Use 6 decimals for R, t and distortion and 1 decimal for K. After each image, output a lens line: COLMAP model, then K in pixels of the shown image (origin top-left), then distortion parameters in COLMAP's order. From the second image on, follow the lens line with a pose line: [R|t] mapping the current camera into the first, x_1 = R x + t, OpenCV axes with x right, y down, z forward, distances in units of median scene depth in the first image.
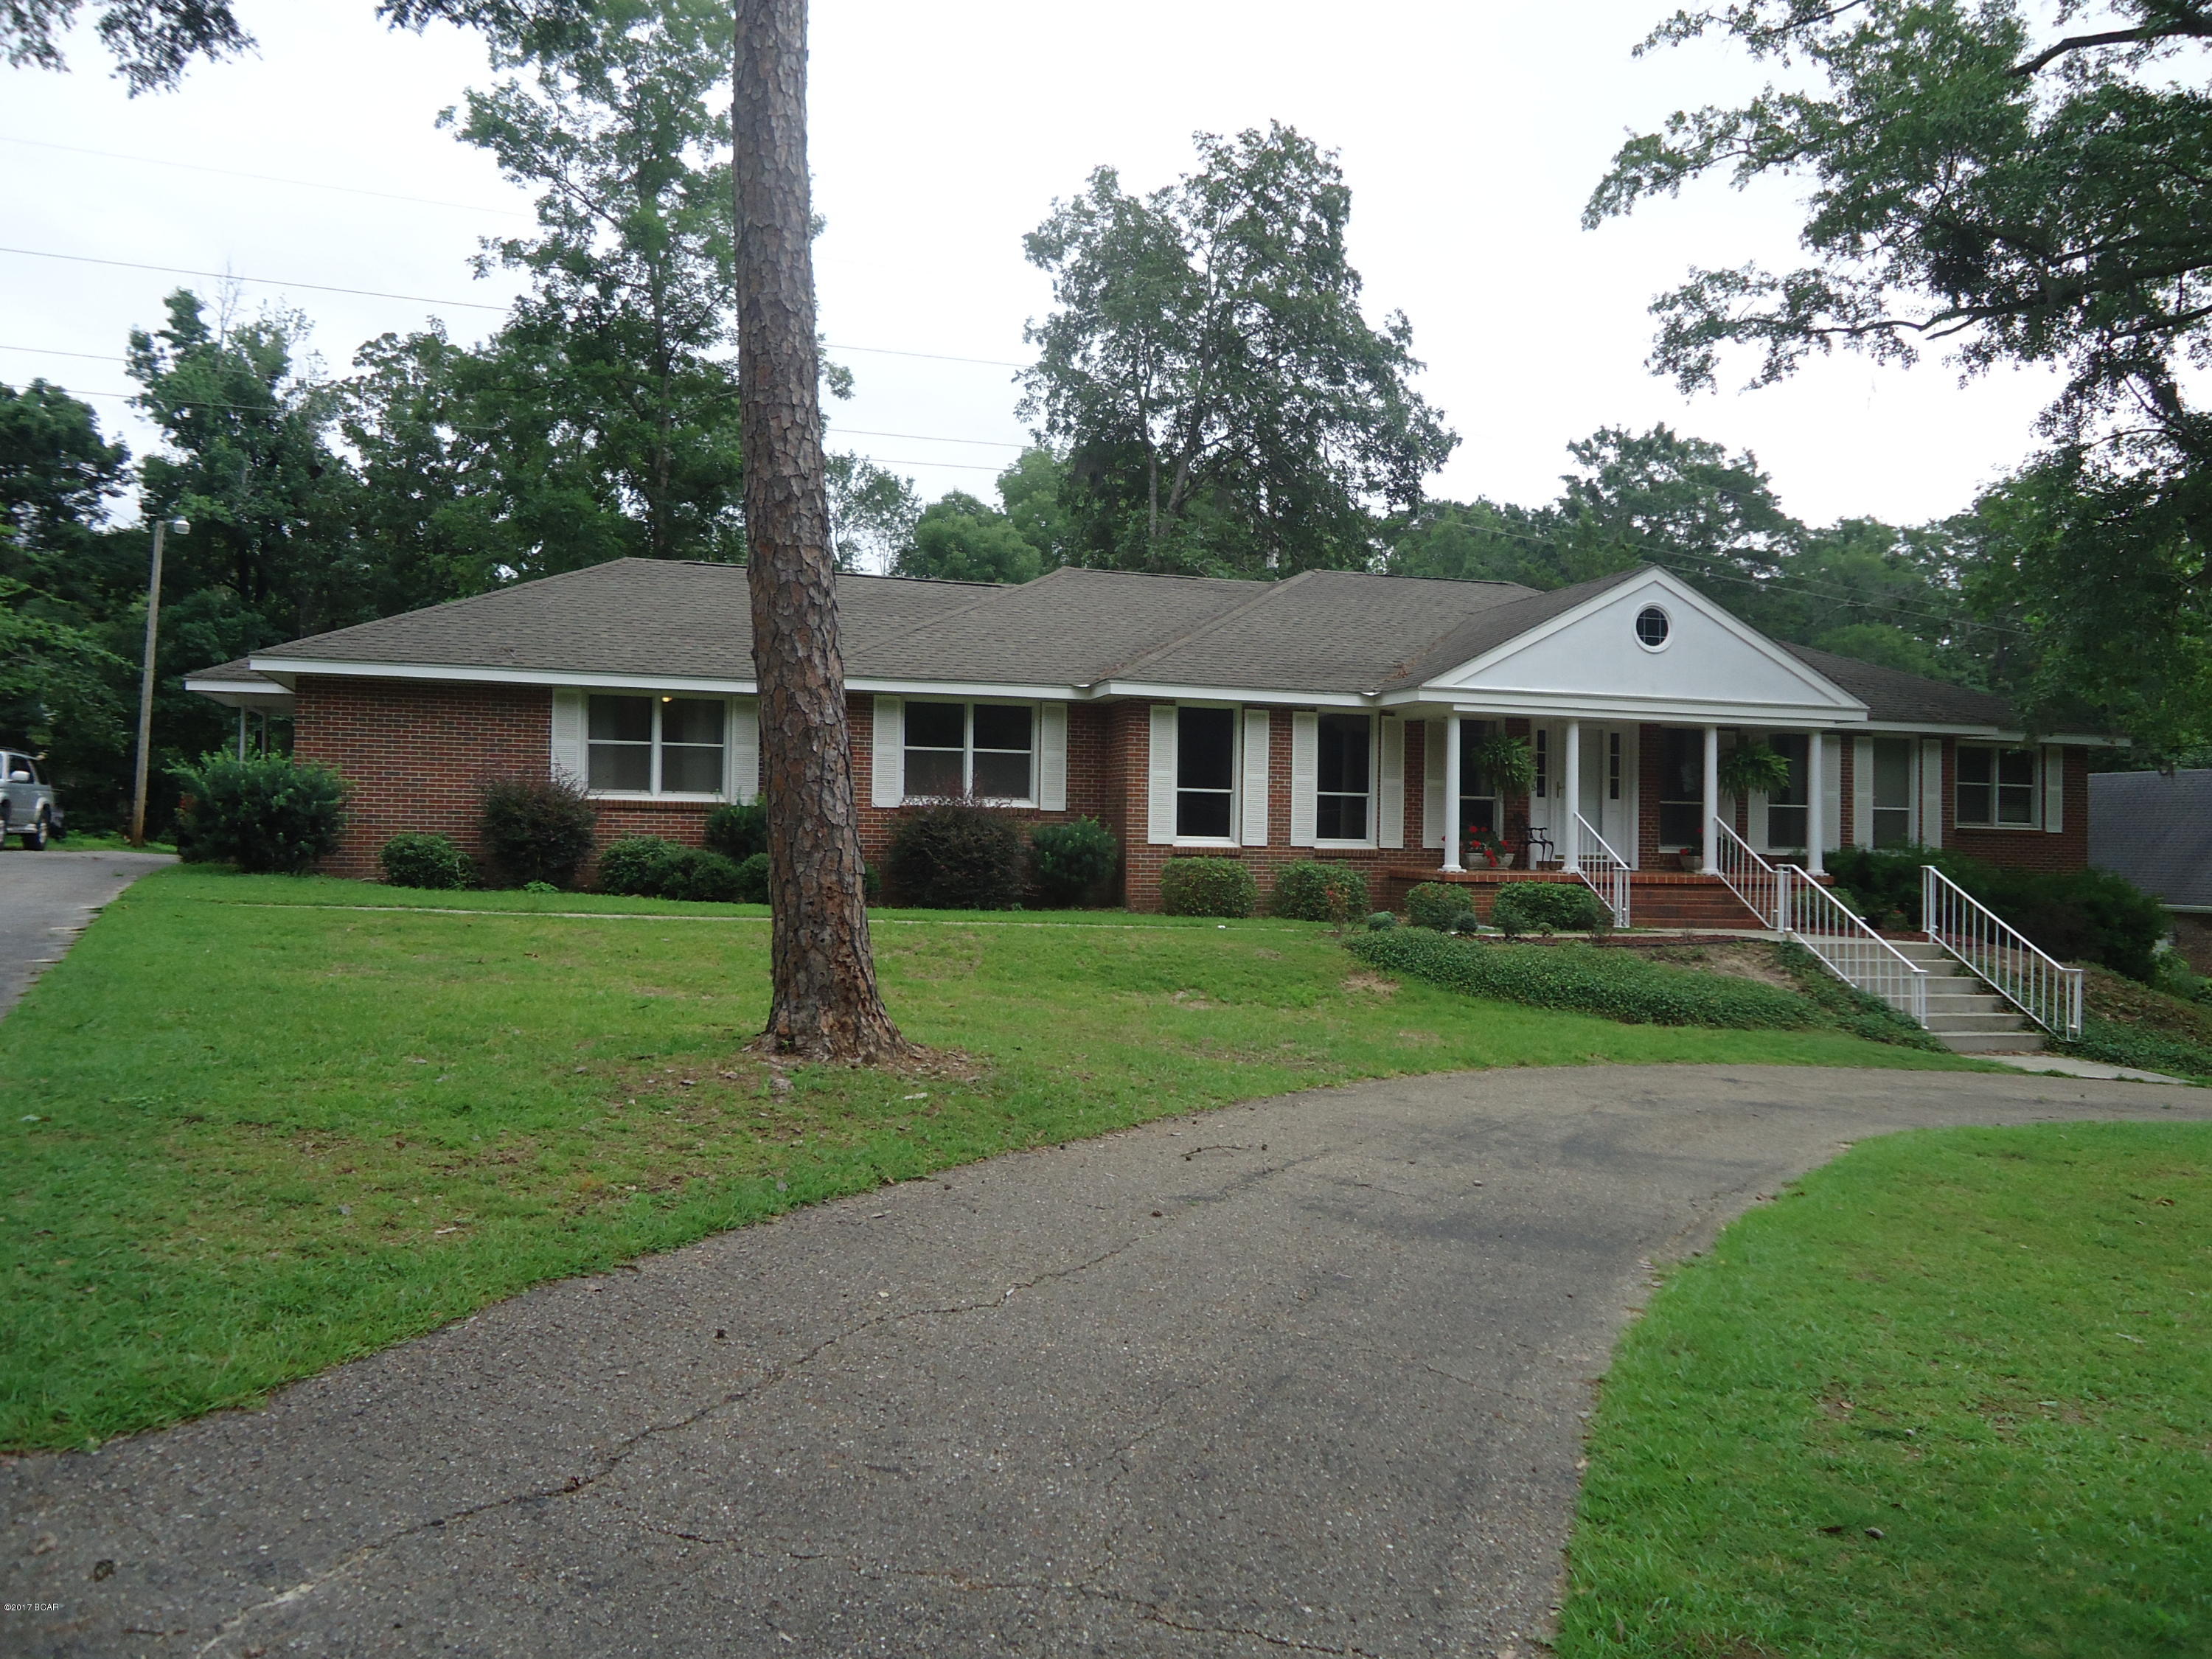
lens RADIAL K [[1664.0, 0, 1106.0], [0, 1664.0, 829.5], [0, 0, 1]] dist [0.009246, 0.006970]
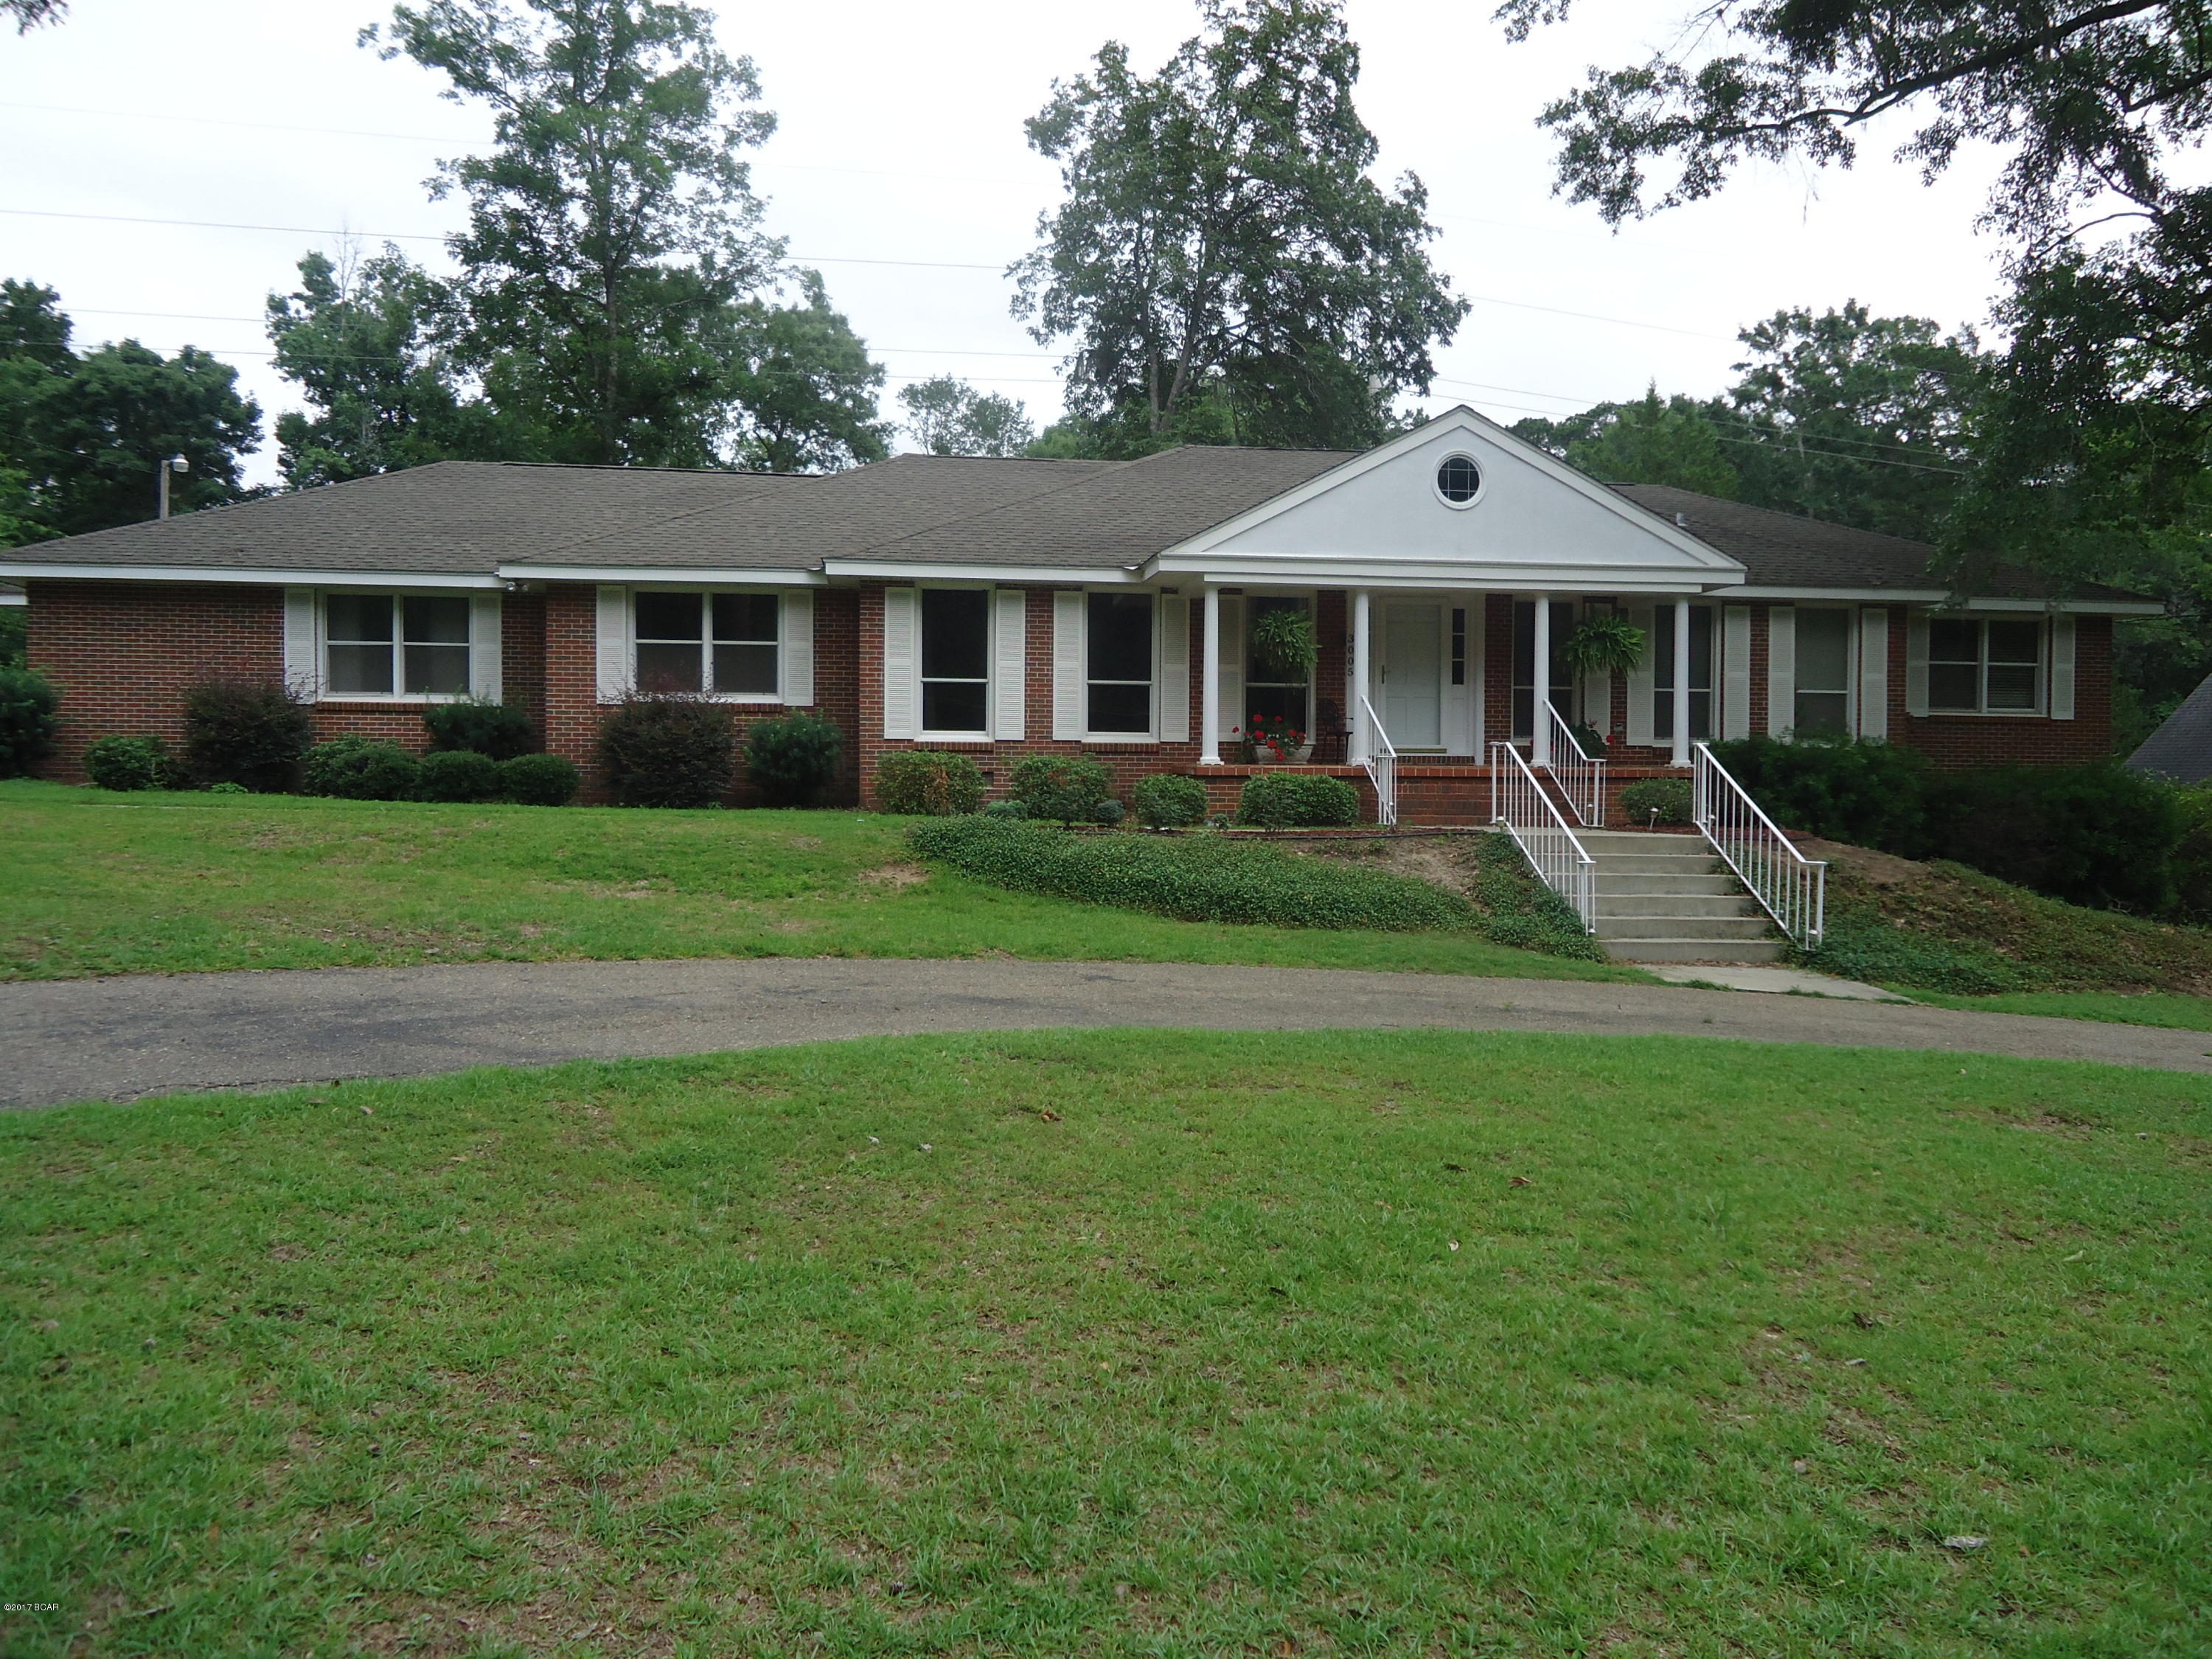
lens RADIAL K [[1654.1, 0, 1106.0], [0, 1654.1, 829.5], [0, 0, 1]] dist [0.005954, 0.003215]
pose [[0.984856, -0.006496, -0.173253, 0.255977], [0.012375, 0.999383, 0.032876, 0.025402], [0.172933, -0.034522, 0.984328, 0.103026]]
